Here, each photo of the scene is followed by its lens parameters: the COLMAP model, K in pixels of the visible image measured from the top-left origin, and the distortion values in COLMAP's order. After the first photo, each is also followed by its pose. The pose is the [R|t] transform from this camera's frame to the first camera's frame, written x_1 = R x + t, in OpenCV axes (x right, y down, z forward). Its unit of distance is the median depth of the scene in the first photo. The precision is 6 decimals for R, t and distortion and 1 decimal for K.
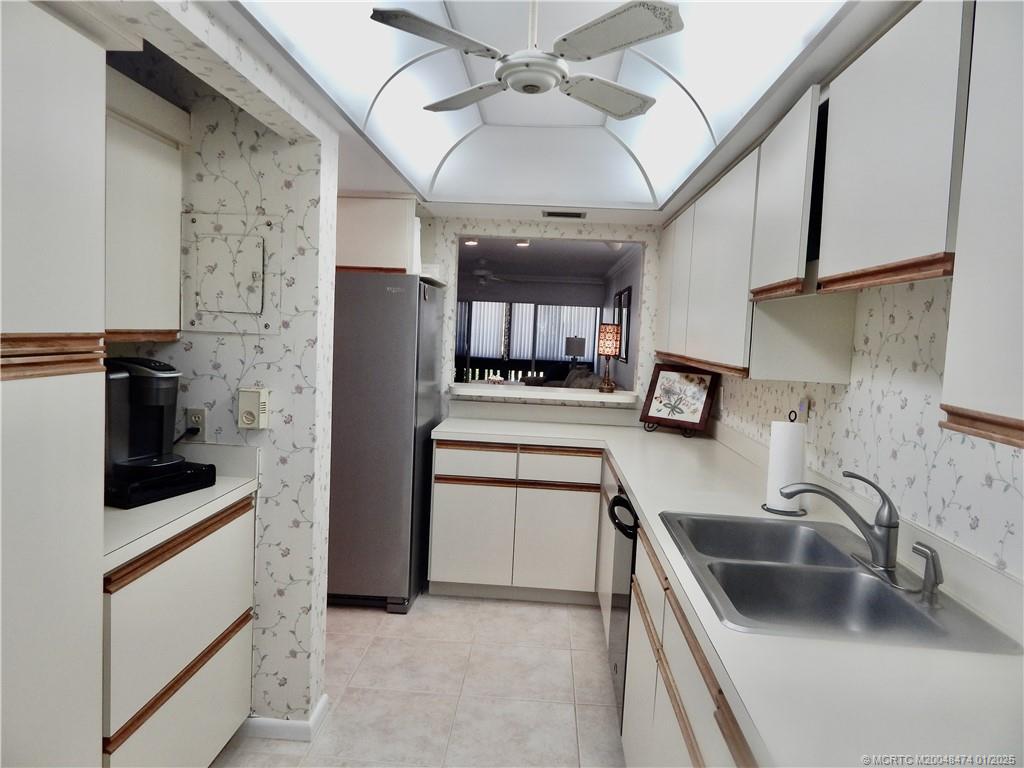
lens RADIAL K [[678.4, 0, 513.4], [0, 678.4, 379.6], [0, 0, 1]] dist [0.007511, -0.013892]
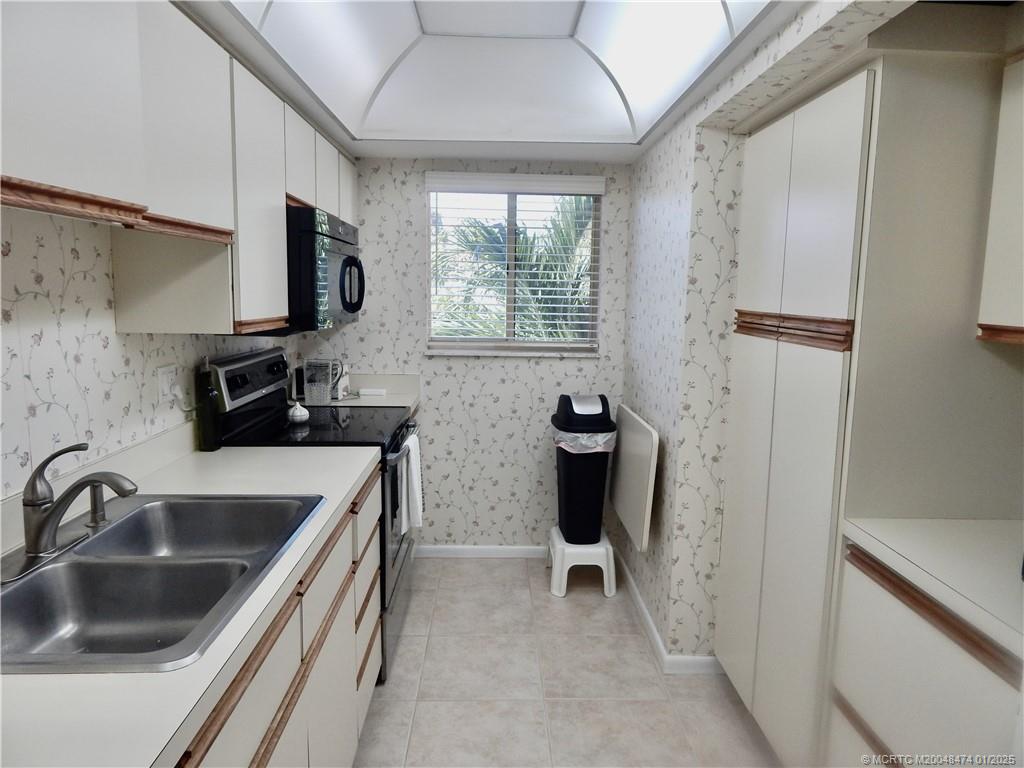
lens RADIAL K [[678.4, 0, 513.4], [0, 678.4, 379.6], [0, 0, 1]] dist [0.007511, -0.013892]
pose [[-0.994180, -0.051806, -0.094455, 0.071337], [-0.069916, 0.977328, 0.199856, -0.152308], [0.081960, 0.205296, -0.975262, 2.027050]]
